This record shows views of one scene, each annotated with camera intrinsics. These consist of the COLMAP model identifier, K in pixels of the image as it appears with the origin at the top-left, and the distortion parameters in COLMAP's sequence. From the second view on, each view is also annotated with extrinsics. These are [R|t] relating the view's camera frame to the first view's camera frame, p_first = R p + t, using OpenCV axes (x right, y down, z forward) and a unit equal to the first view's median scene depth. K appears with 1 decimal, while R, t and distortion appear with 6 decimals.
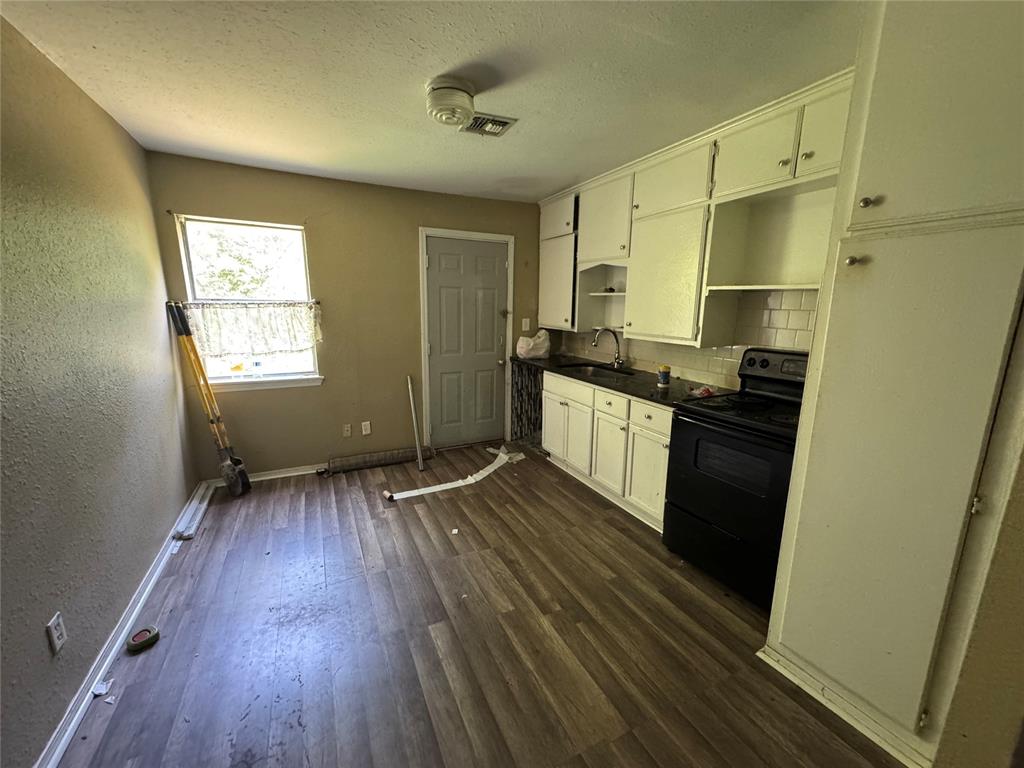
lens RADIAL K [[408.7, 0, 512.7], [0, 408.7, 381.7], [0, 0, 1]] dist [0.000240, 0.000411]
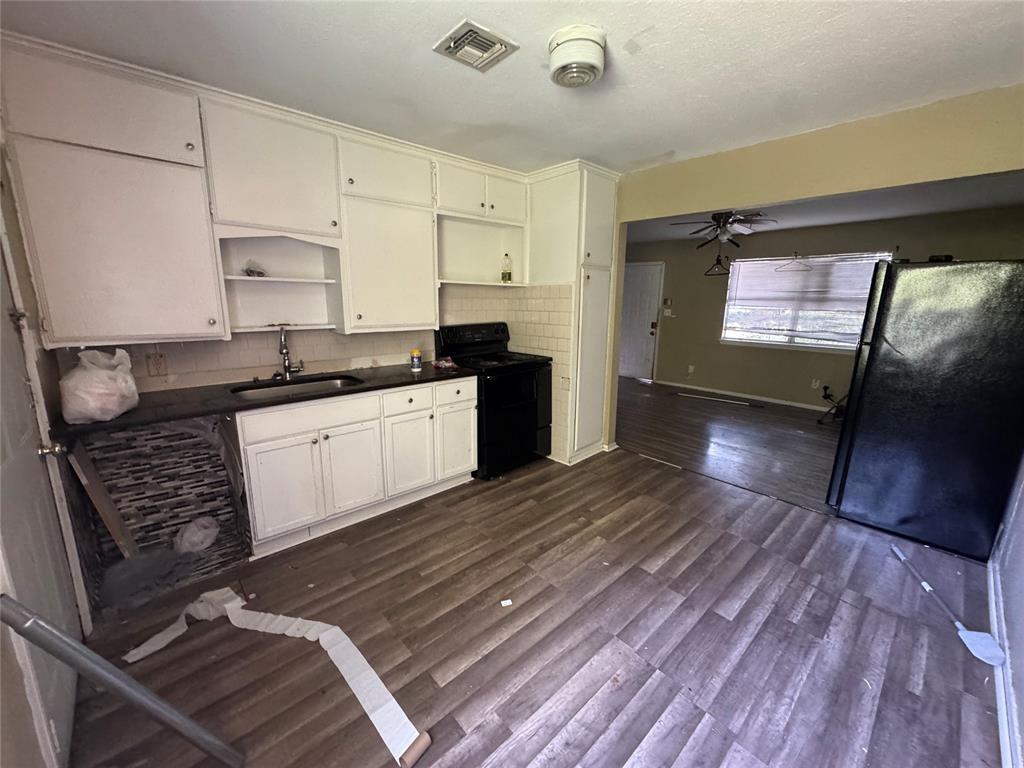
lens RADIAL K [[408.7, 0, 512.4], [0, 408.7, 383.6], [0, 0, 1]] dist [0.000240, 0.000411]
pose [[-0.273983, -0.205951, 0.939424, -0.771143], [0.176980, 0.949323, 0.259737, -0.204989], [-0.945310, 0.237423, -0.223650, 1.079363]]
